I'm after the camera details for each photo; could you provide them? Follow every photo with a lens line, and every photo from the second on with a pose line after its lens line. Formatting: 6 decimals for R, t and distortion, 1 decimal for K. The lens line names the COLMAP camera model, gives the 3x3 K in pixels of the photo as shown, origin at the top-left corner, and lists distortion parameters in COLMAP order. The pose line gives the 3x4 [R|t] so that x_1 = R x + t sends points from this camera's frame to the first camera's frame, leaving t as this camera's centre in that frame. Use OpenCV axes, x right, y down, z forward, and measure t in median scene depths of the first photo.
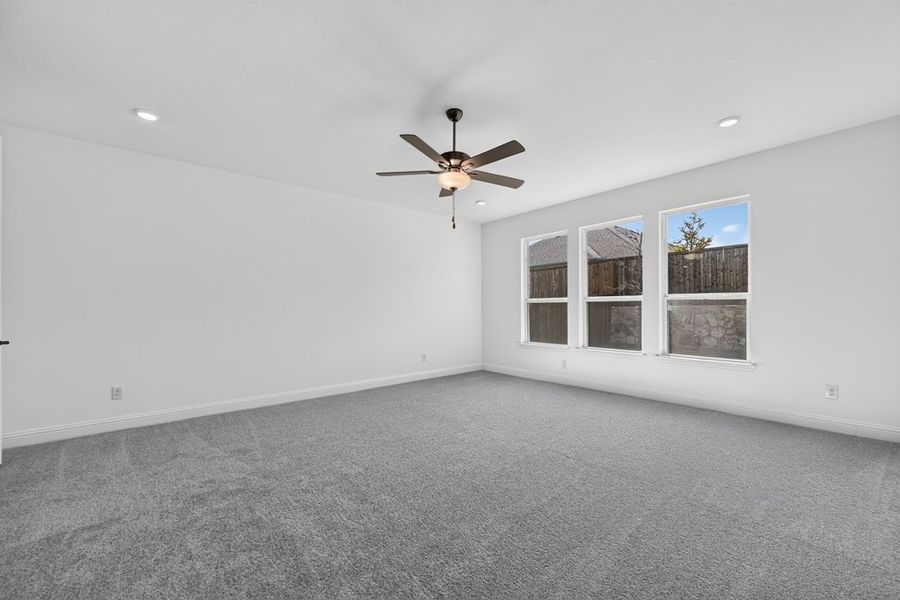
lens RADIAL K [[356.0, 0, 450.5], [0, 356.0, 308.8], [0, 0, 1]] dist [0.000405, 0.000383]
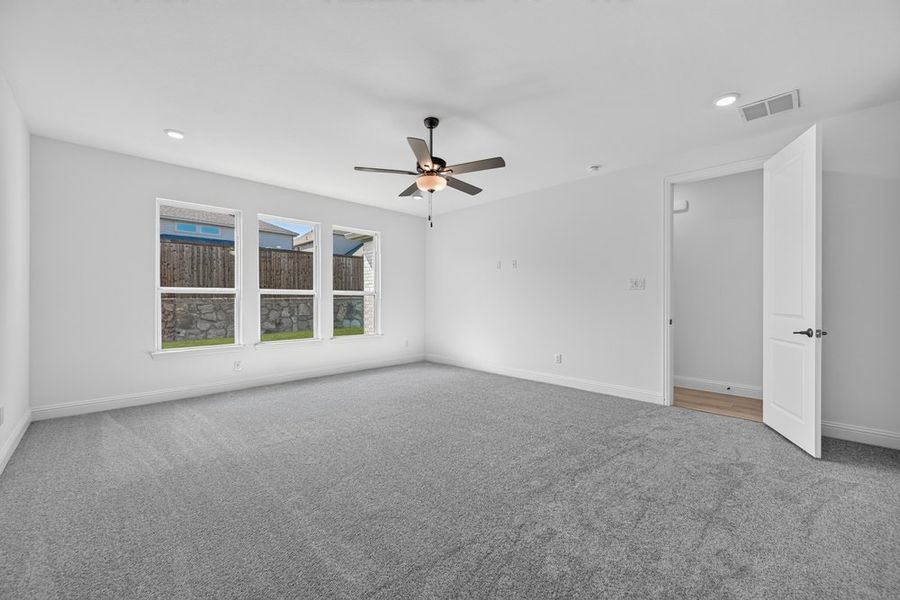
lens RADIAL K [[356.0, 0, 450.5], [0, 356.0, 308.8], [0, 0, 1]] dist [0.000405, 0.000383]
pose [[-0.070858, -0.018739, 0.997310, -0.580799], [-0.000093, 0.999824, 0.018780, 0.001845], [-0.997486, 0.001238, -0.070847, 0.551417]]
